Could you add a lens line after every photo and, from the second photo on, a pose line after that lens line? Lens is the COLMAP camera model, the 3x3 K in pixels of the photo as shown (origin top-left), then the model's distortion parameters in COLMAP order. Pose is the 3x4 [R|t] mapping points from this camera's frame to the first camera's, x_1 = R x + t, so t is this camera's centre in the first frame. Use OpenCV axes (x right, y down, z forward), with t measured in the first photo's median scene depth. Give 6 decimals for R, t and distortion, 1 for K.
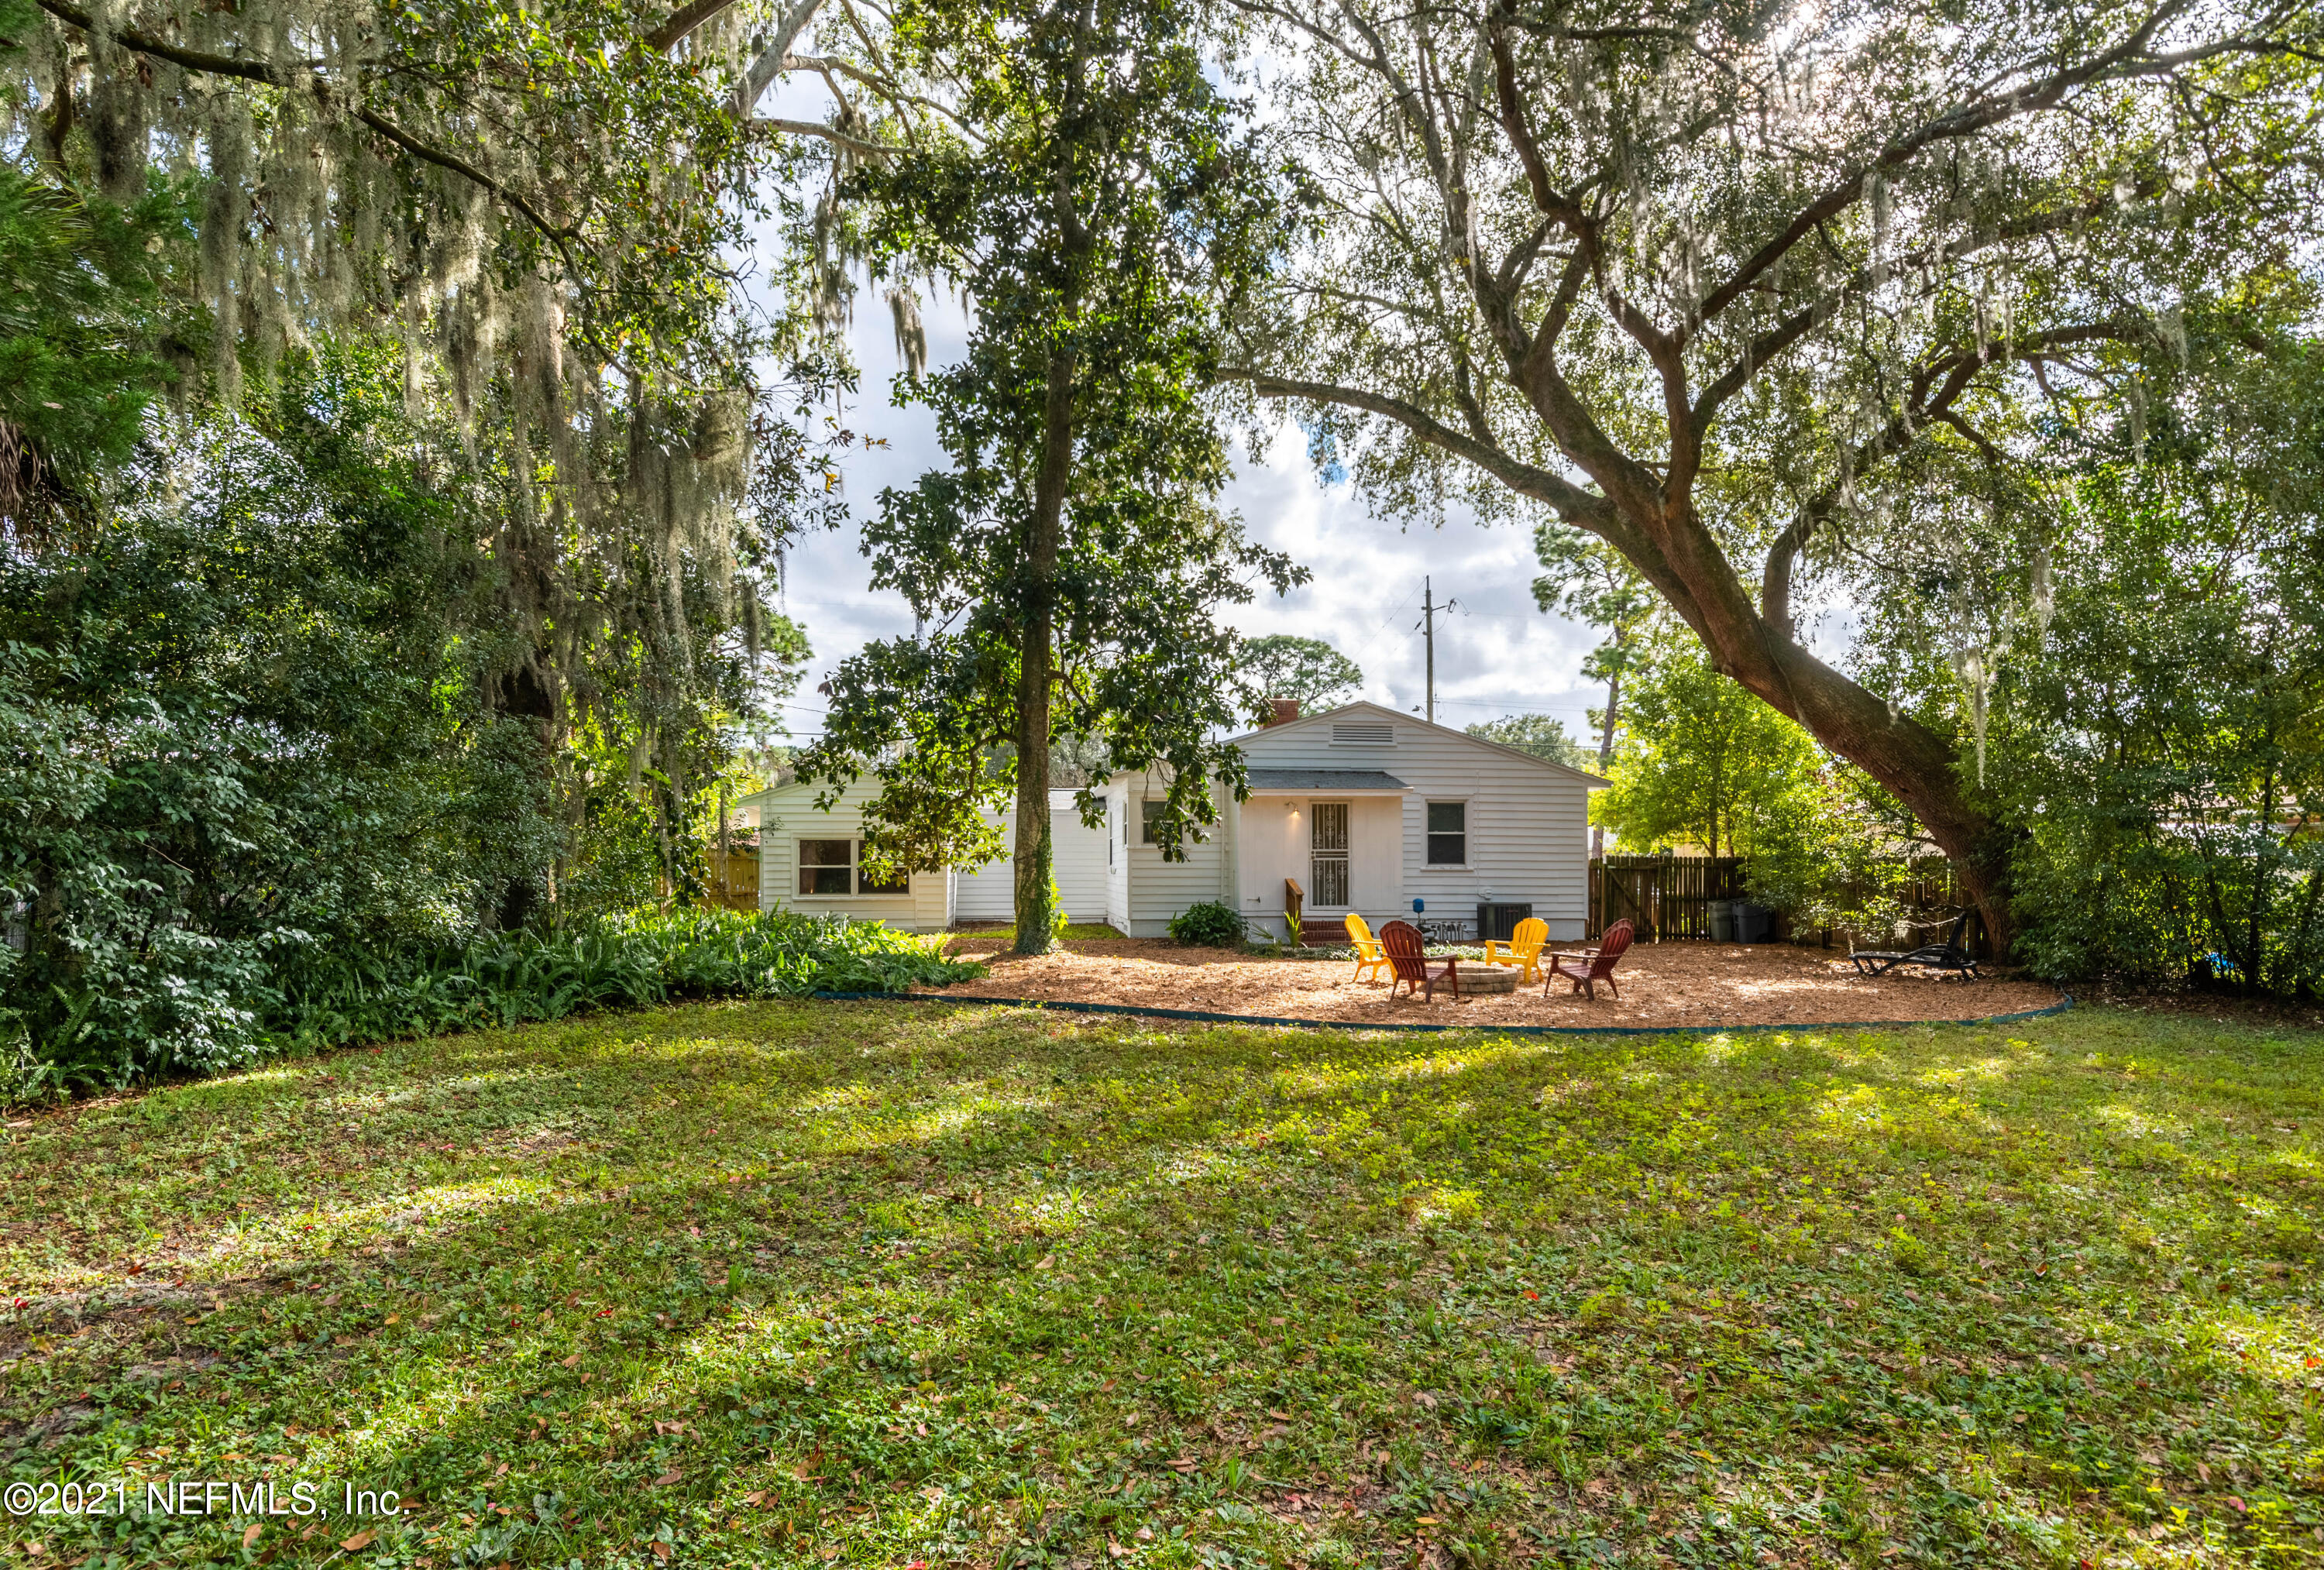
lens RADIAL K [[1223.8, 0, 1158.6], [0, 1223.8, 890.3], [0, 0, 1]] dist [0.000985, -0.000469]
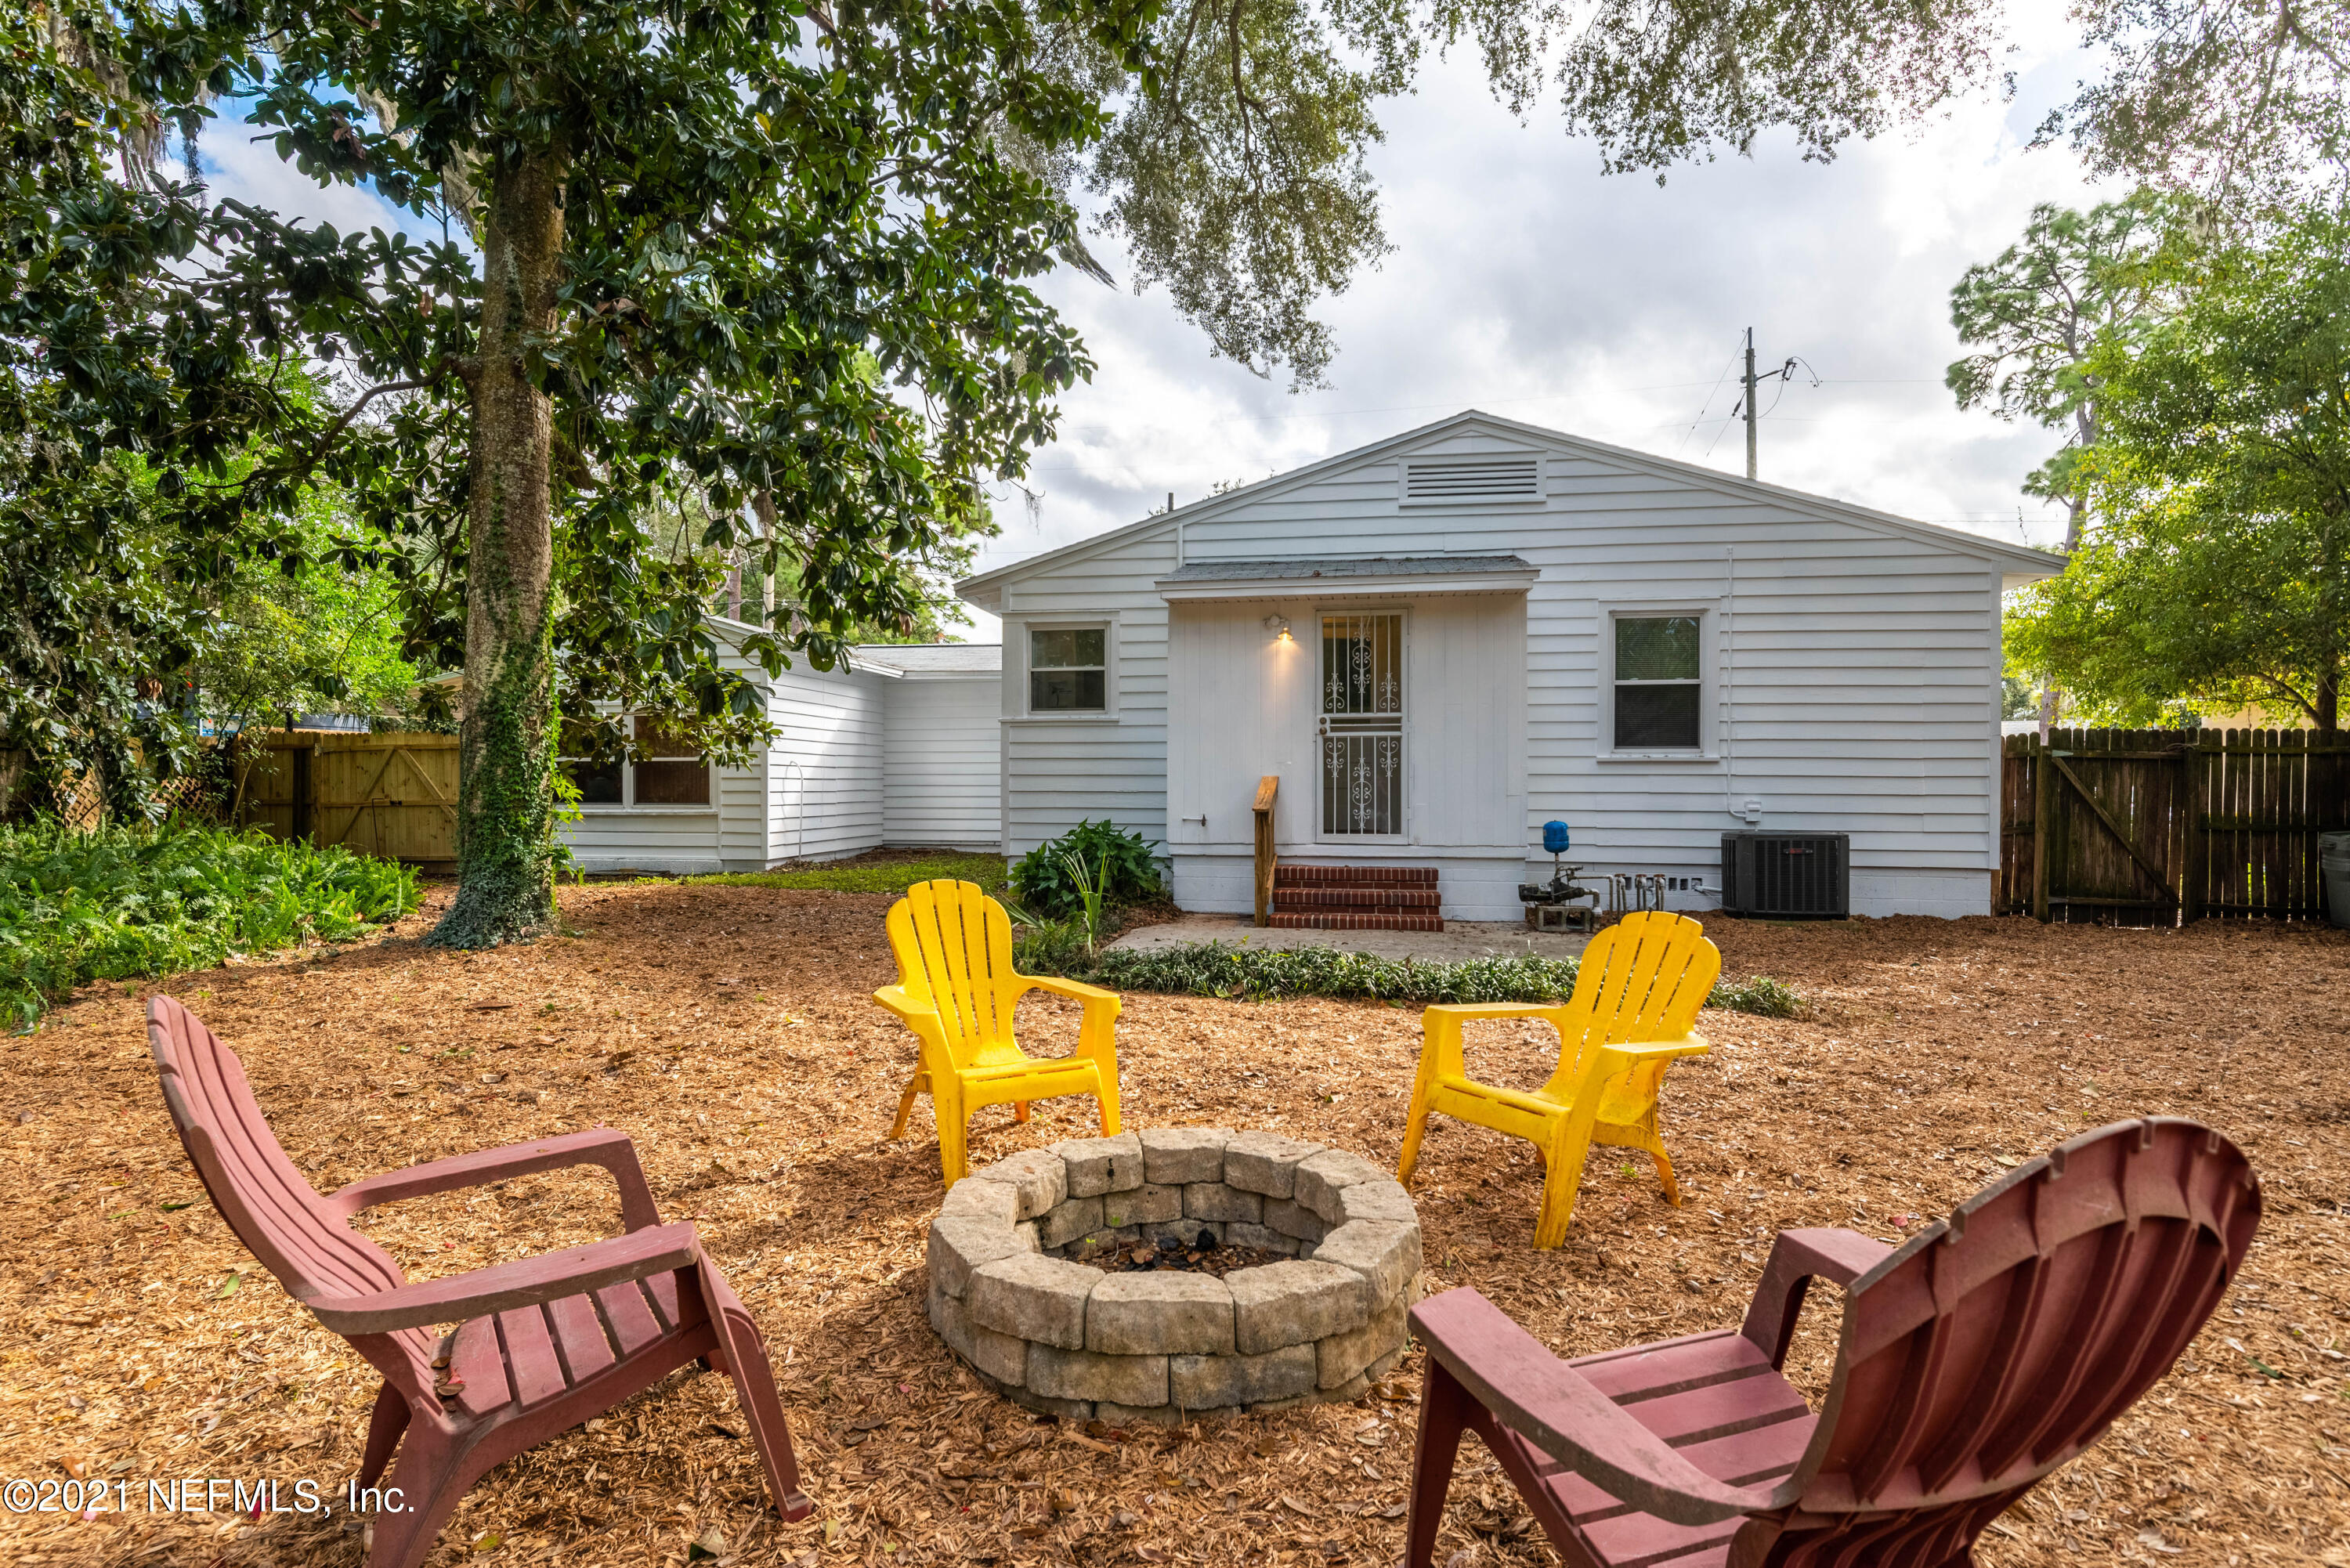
lens RADIAL K [[1285.6, 0, 1175.0], [0, 1285.6, 784.0], [0, 0, 1]] dist [-0.004850, 0.000550]
pose [[0.966267, 0.002586, -0.257530, 0.178407], [-0.005977, 0.999905, -0.012385, -0.000438], [0.257474, 0.013506, 0.966191, 0.463837]]
